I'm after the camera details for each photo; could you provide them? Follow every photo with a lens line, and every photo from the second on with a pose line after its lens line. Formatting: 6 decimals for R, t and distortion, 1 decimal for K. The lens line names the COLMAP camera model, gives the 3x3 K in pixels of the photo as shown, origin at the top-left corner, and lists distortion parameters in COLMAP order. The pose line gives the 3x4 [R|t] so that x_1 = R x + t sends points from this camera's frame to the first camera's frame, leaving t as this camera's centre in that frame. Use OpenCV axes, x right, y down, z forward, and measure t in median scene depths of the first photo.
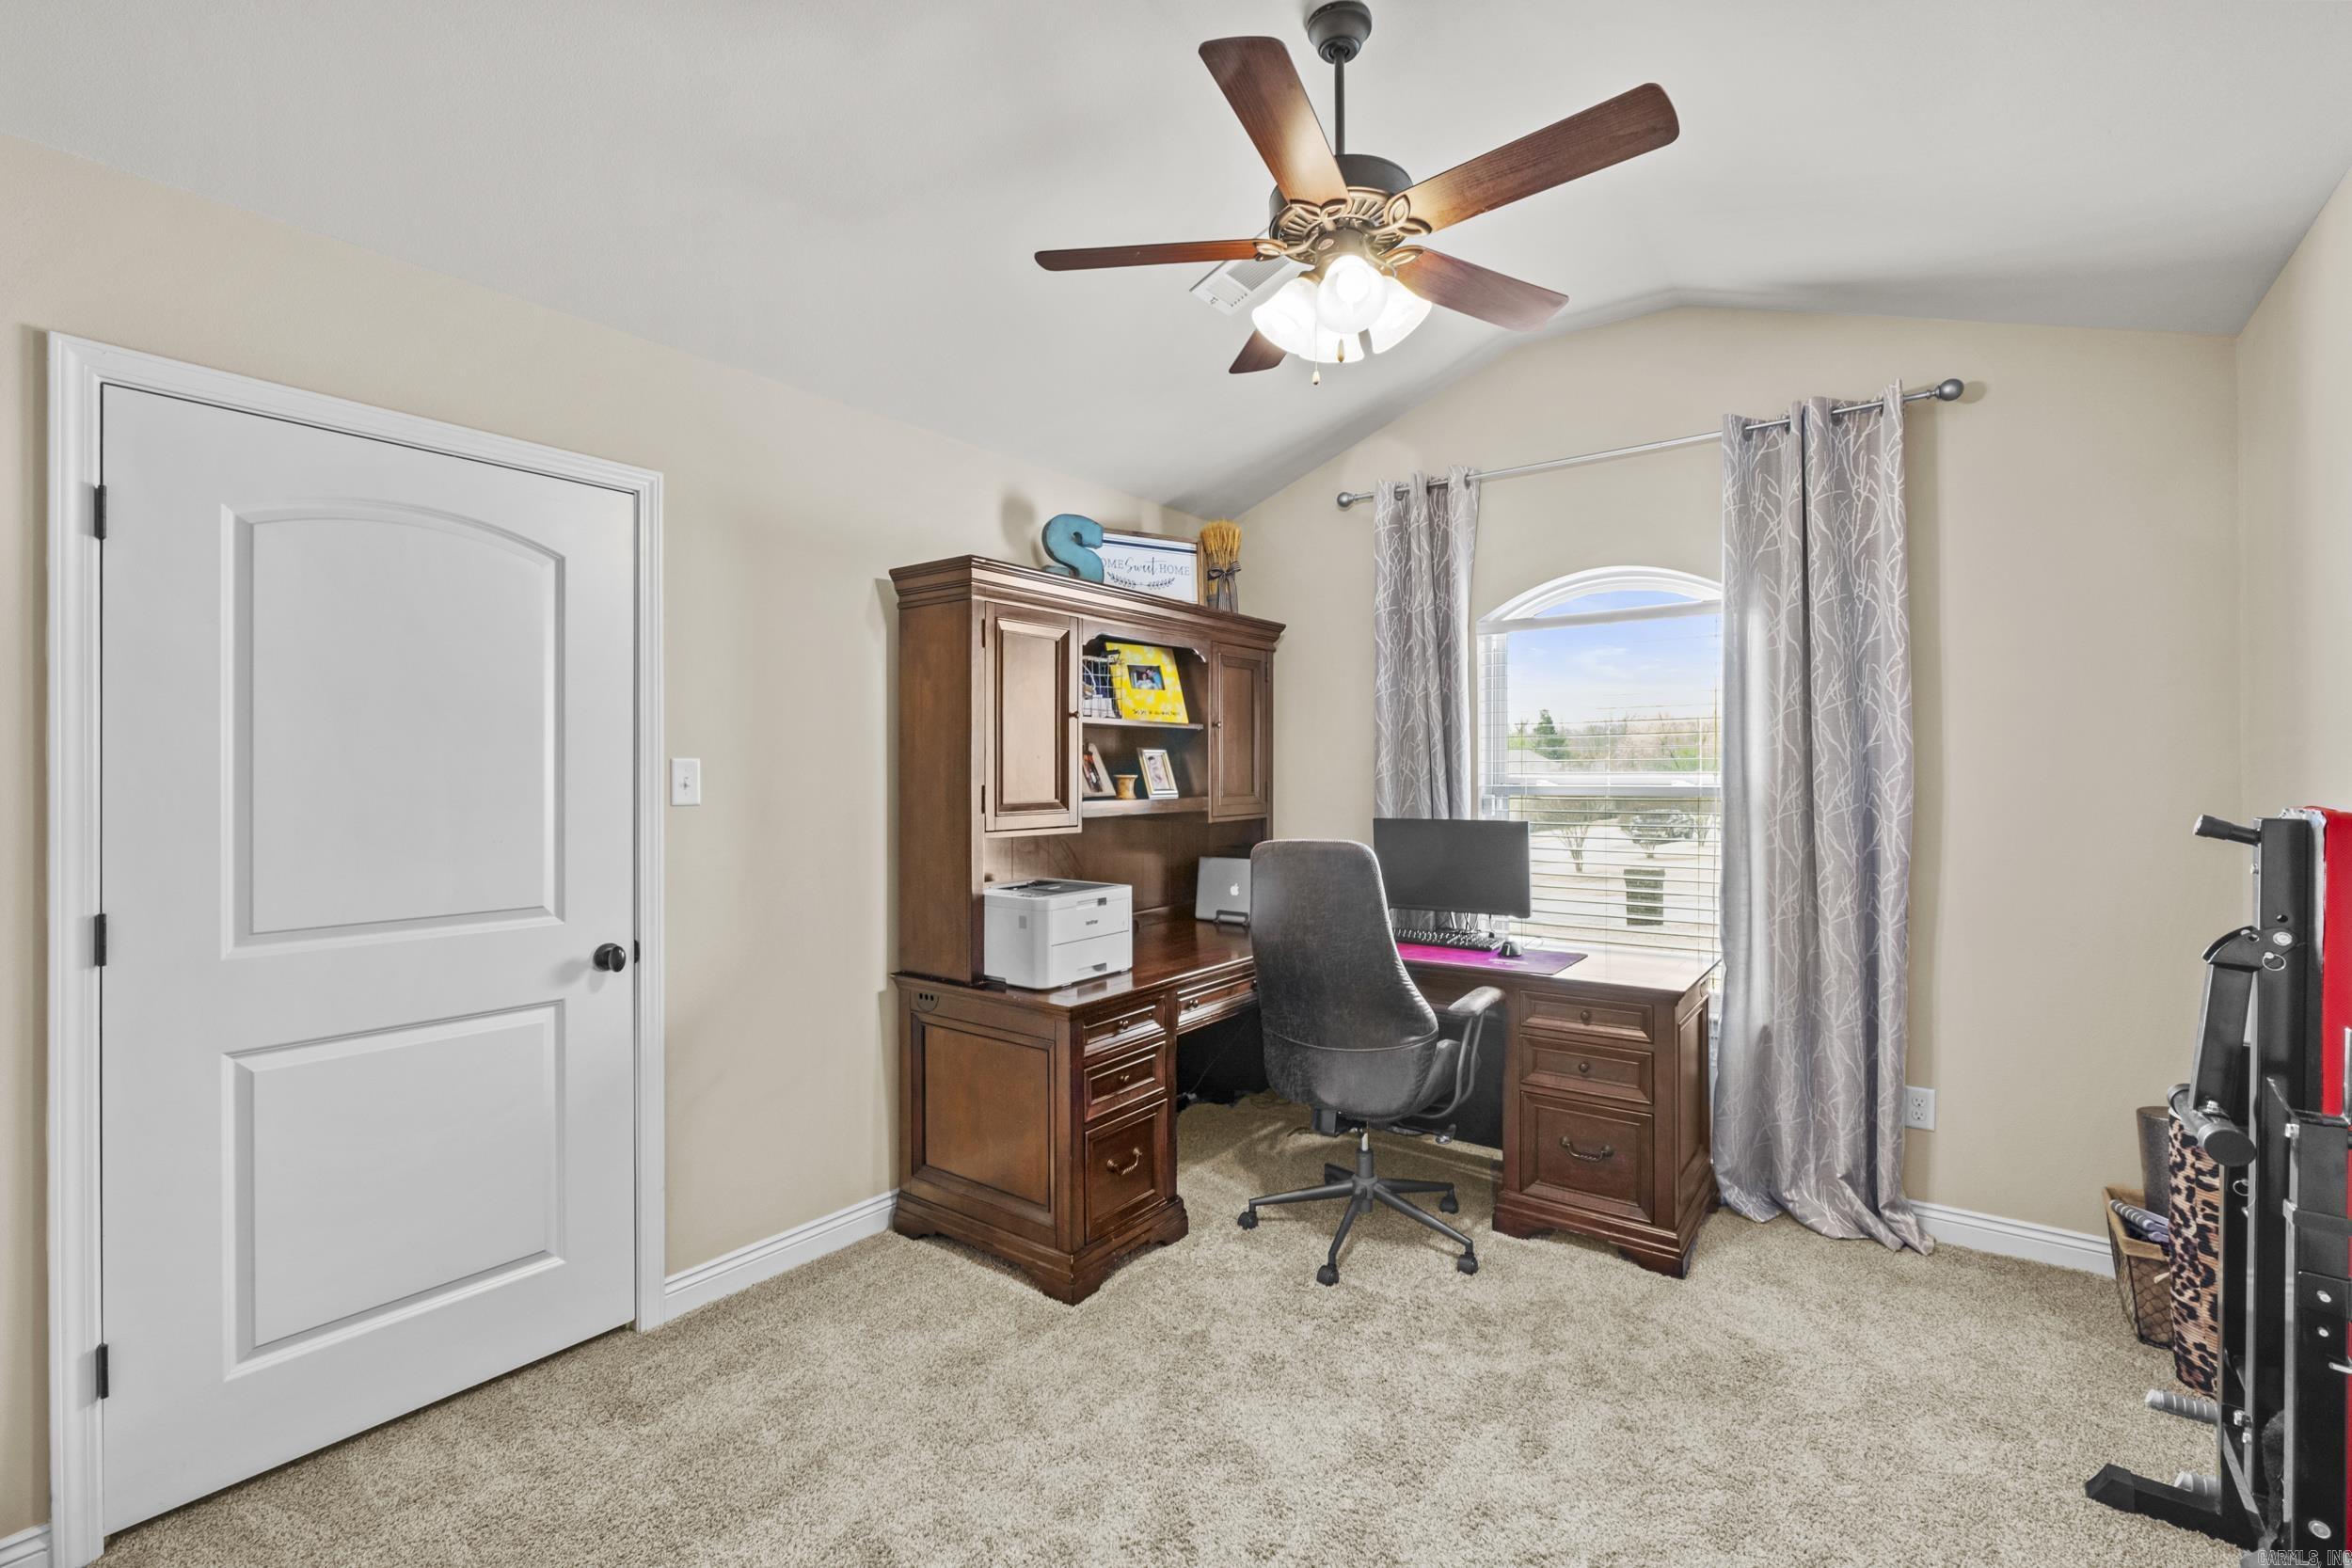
lens RADIAL K [[1039.7, 0, 1169.4], [0, 1039.7, 743.9], [0, 0, 1]] dist [-0.006793, 0.000173]
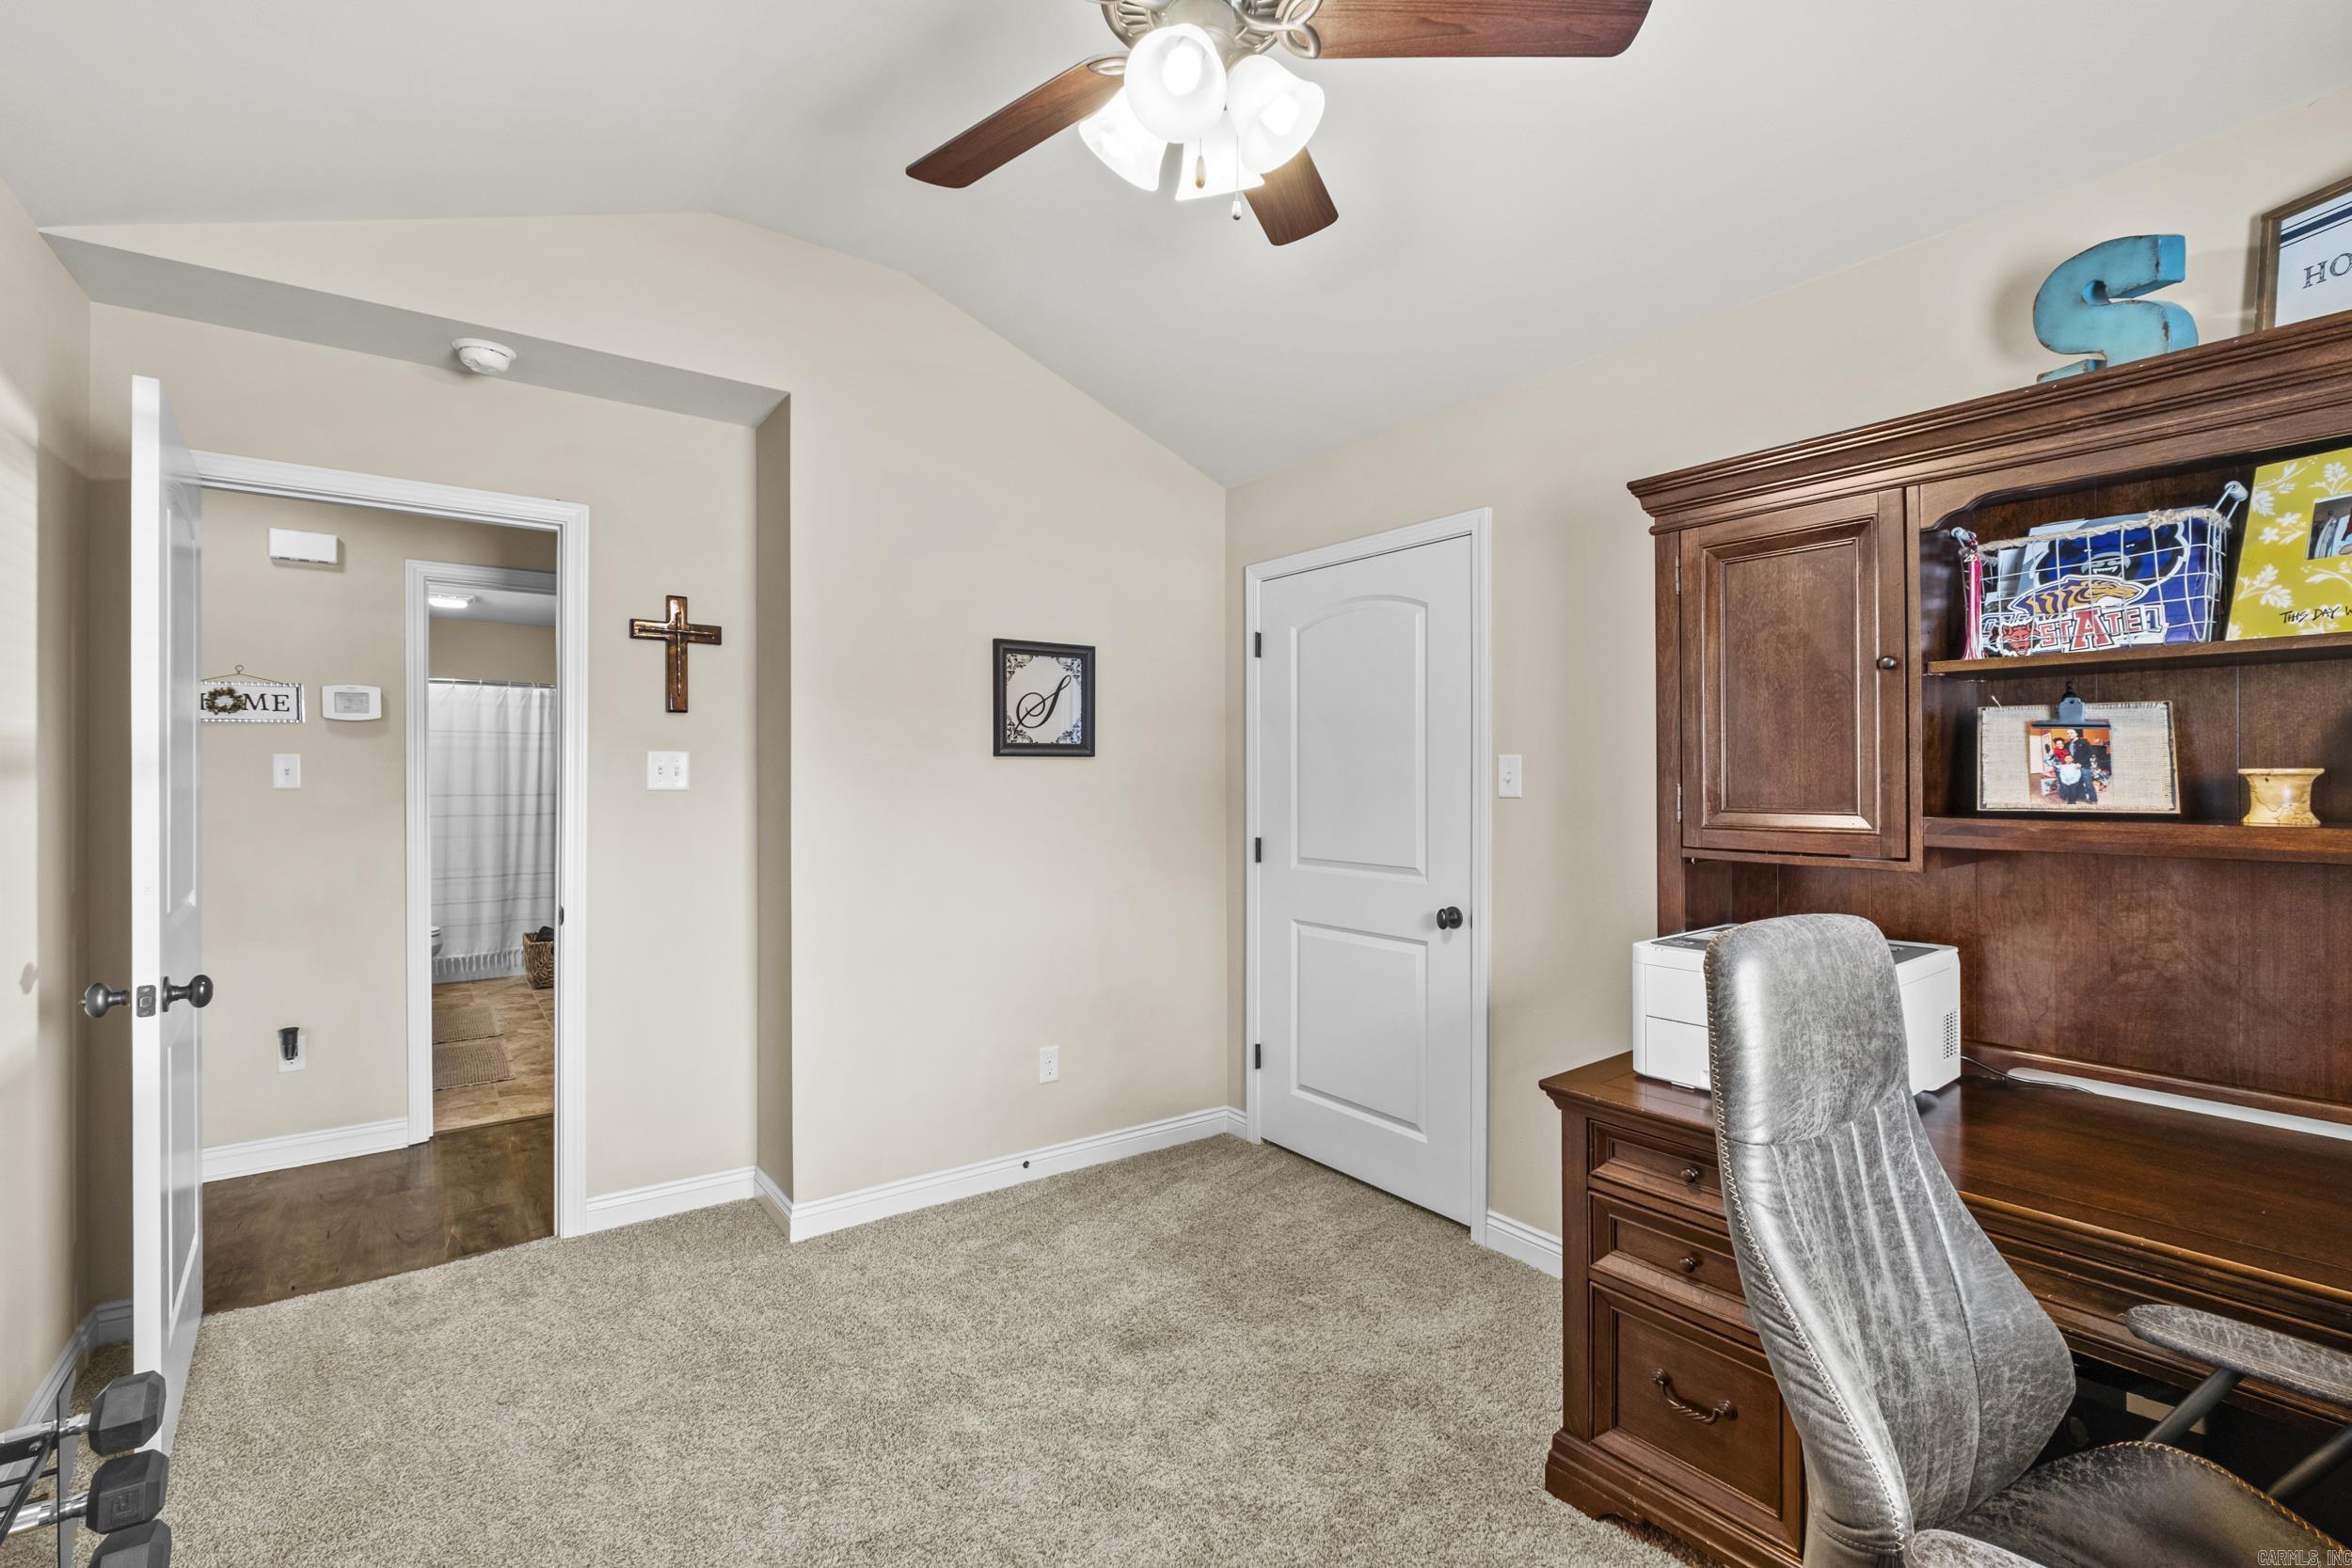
lens RADIAL K [[1039.7, 0, 1169.4], [0, 1039.7, 743.9], [0, 0, 1]] dist [-0.006793, 0.000173]
pose [[-0.288768, -0.023126, -0.957120, 0.773458], [0.032349, 0.998902, -0.033895, 0.030596], [0.956852, -0.040750, -0.287703, 1.077936]]
